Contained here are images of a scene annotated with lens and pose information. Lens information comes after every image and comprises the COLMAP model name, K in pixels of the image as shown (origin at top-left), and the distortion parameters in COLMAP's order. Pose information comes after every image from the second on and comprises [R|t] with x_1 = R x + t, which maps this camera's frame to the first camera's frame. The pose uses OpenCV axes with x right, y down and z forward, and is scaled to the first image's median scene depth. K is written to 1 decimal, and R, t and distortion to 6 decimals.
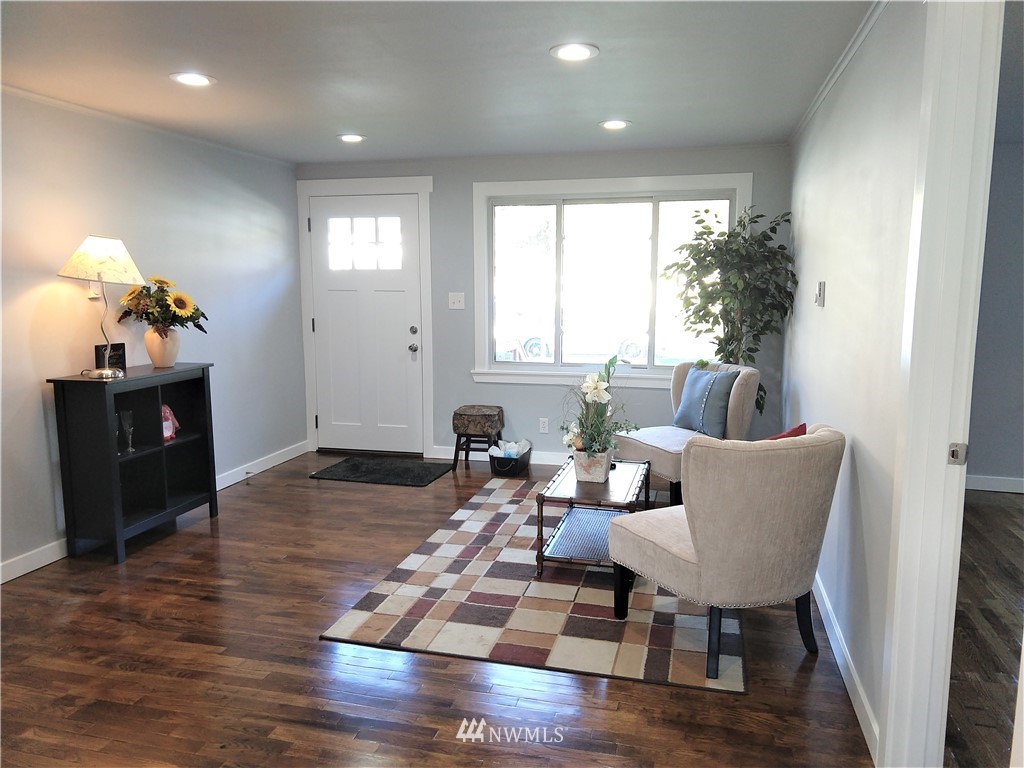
lens RADIAL K [[760.2, 0, 512.0], [0, 760.2, 384.0], [0, 0, 1]] dist [0.093294, -0.127866]
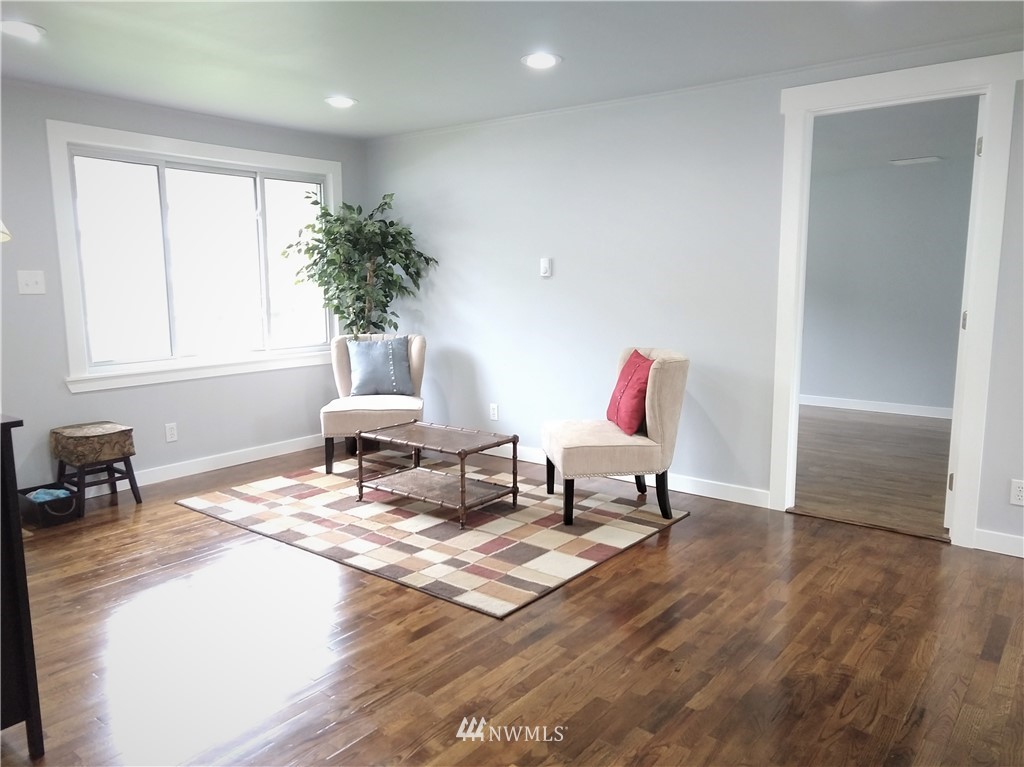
lens RADIAL K [[760.2, 0, 512.0], [0, 760.2, 383.5], [0, 0, 1]] dist [0.093294, -0.127866]
pose [[0.393621, -0.123765, 0.910903, -0.738774], [0.142184, 0.987168, 0.072686, -0.008027], [-0.908211, 0.100905, 0.406167, 0.418585]]
